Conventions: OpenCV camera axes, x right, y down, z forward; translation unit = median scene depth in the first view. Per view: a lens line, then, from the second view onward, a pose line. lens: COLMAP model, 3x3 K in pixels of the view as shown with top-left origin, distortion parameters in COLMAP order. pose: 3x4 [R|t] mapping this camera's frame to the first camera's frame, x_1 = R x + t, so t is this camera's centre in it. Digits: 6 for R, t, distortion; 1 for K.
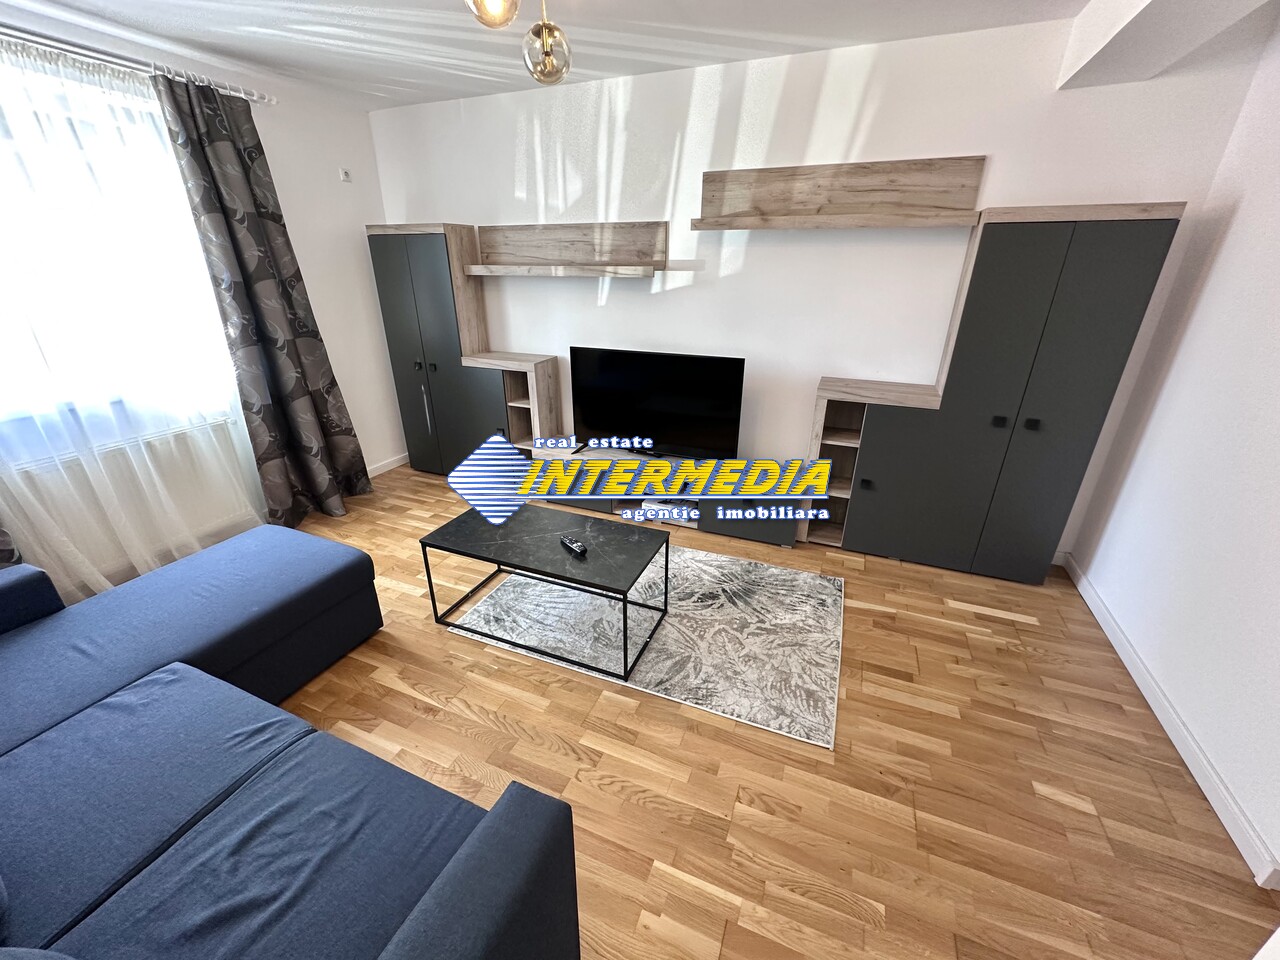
lens RADIAL K [[509.6, 0, 639.0], [0, 509.6, 482.6], [0, 0, 1]] dist [-0.003714, -0.000270]
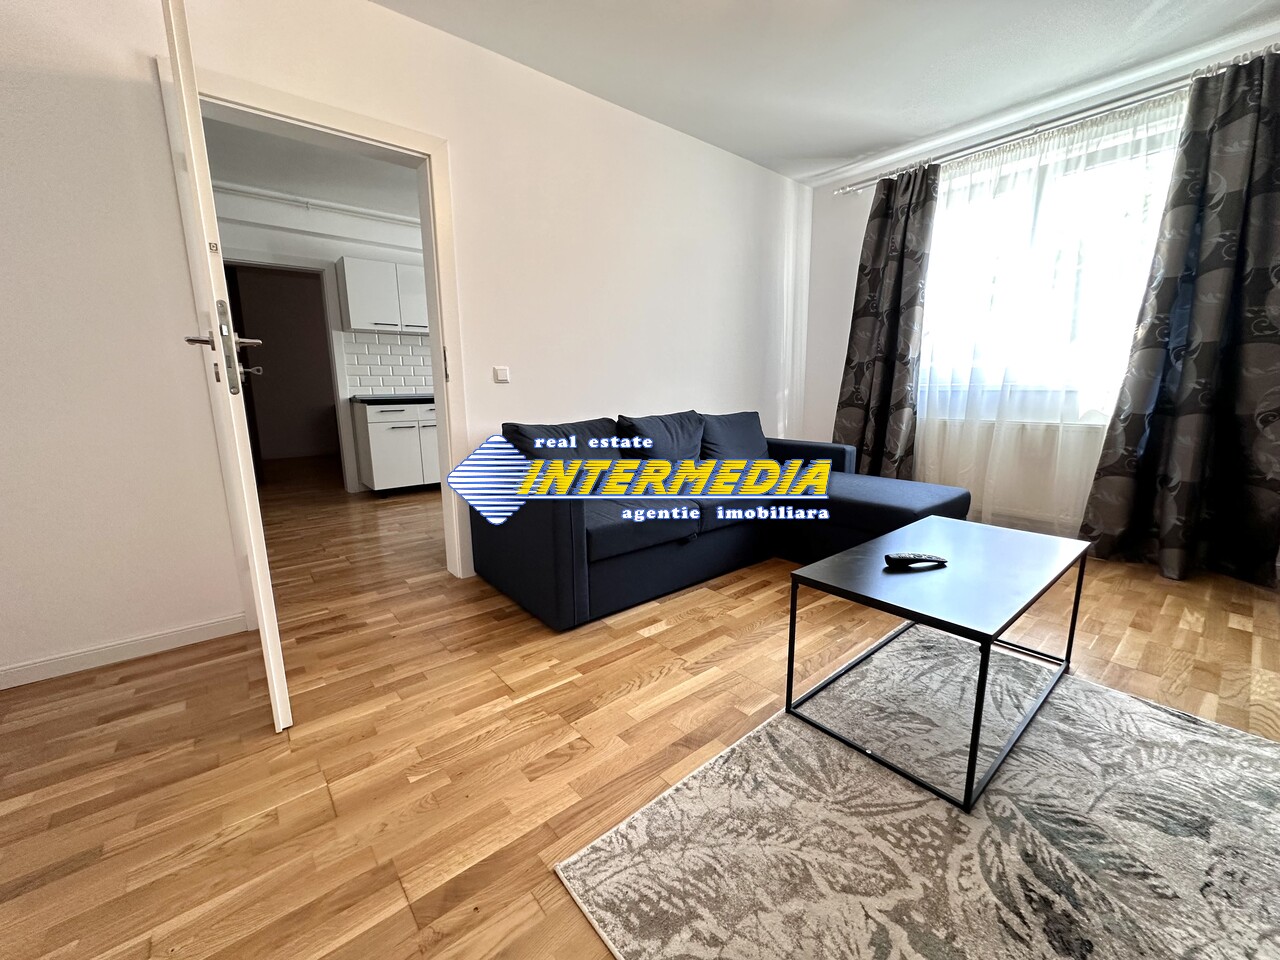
lens RADIAL K [[509.6, 0, 637.6], [0, 509.6, 480.9], [0, 0, 1]] dist [-0.003714, -0.000270]
pose [[-0.468829, 0.160847, -0.868520, 0.640581], [-0.337747, 0.875913, 0.344533, -0.083884], [0.816166, 0.454867, -0.356328, 0.897747]]
